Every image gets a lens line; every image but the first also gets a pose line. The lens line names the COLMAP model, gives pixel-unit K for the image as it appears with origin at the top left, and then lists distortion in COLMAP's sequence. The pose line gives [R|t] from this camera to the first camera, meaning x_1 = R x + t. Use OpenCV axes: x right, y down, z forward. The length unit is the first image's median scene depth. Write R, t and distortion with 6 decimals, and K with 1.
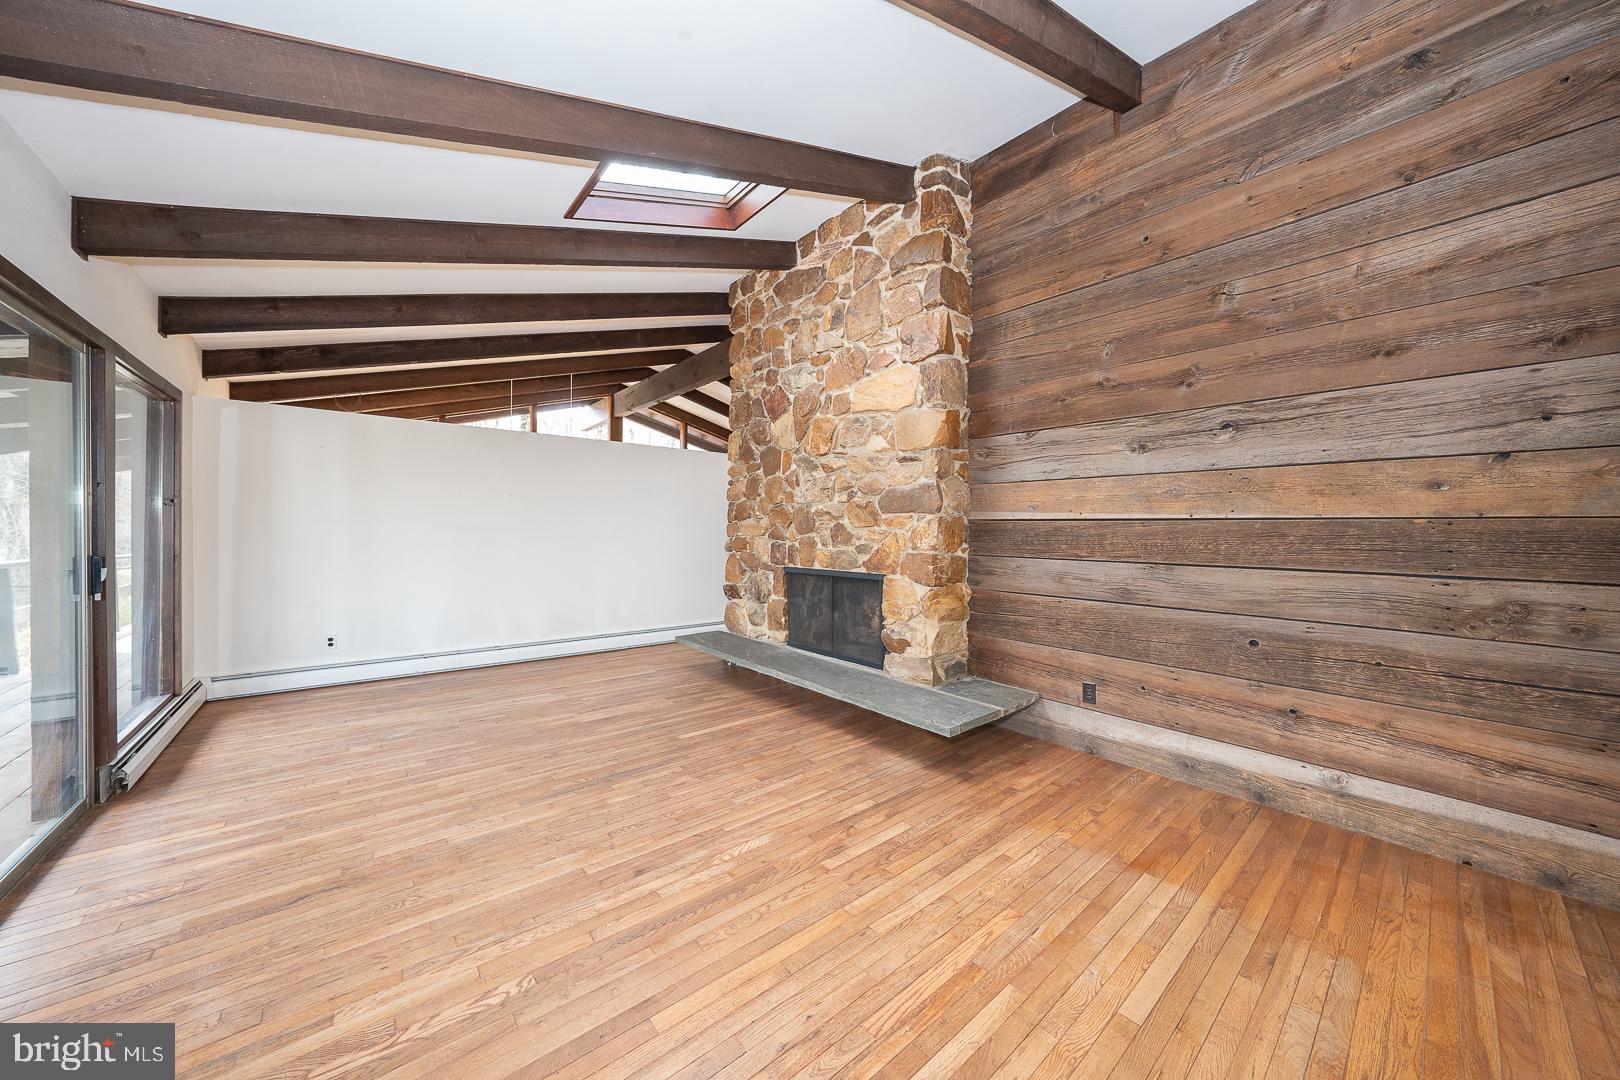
lens RADIAL K [[547.3, 0, 816.2], [0, 547.3, 541.4], [0, 0, 1]] dist [-0.023221, 0.002423]
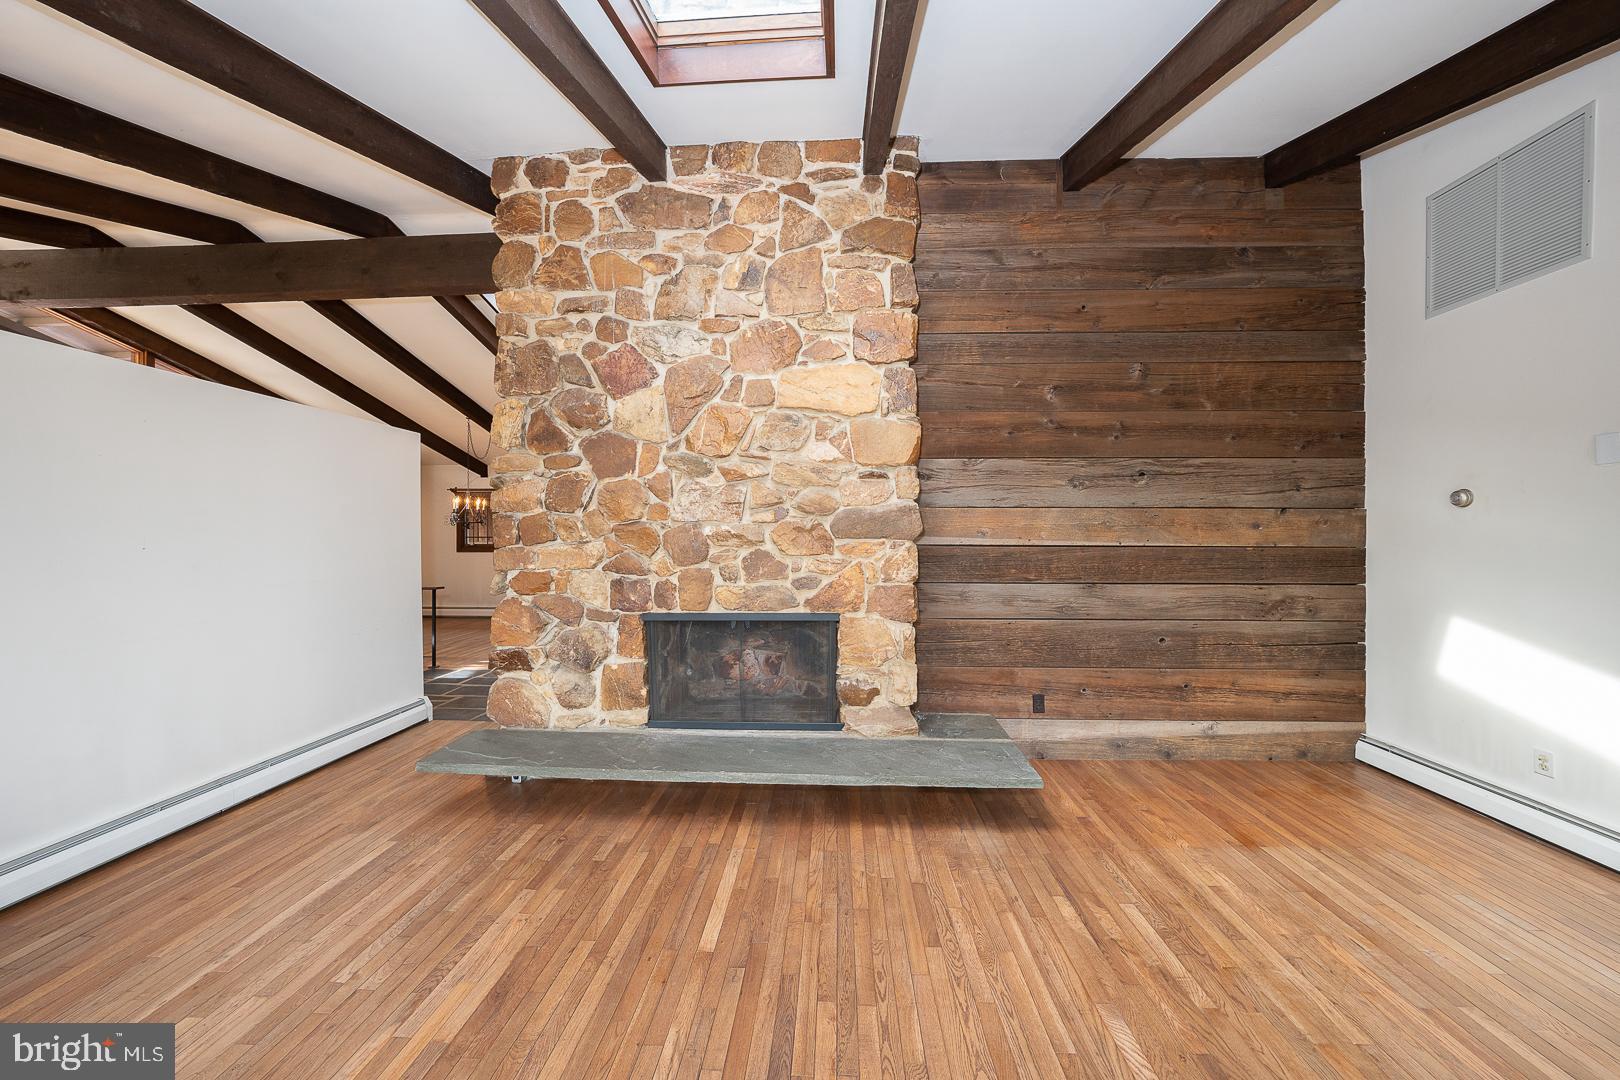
lens RADIAL K [[547.3, 0, 799.7], [0, 547.3, 541.8], [0, 0, 1]] dist [-0.023221, 0.002423]
pose [[0.690510, -0.014425, 0.723179, -0.556117], [0.020678, 0.999786, 0.000198, -0.052185], [-0.723028, 0.014817, 0.690660, 0.524313]]
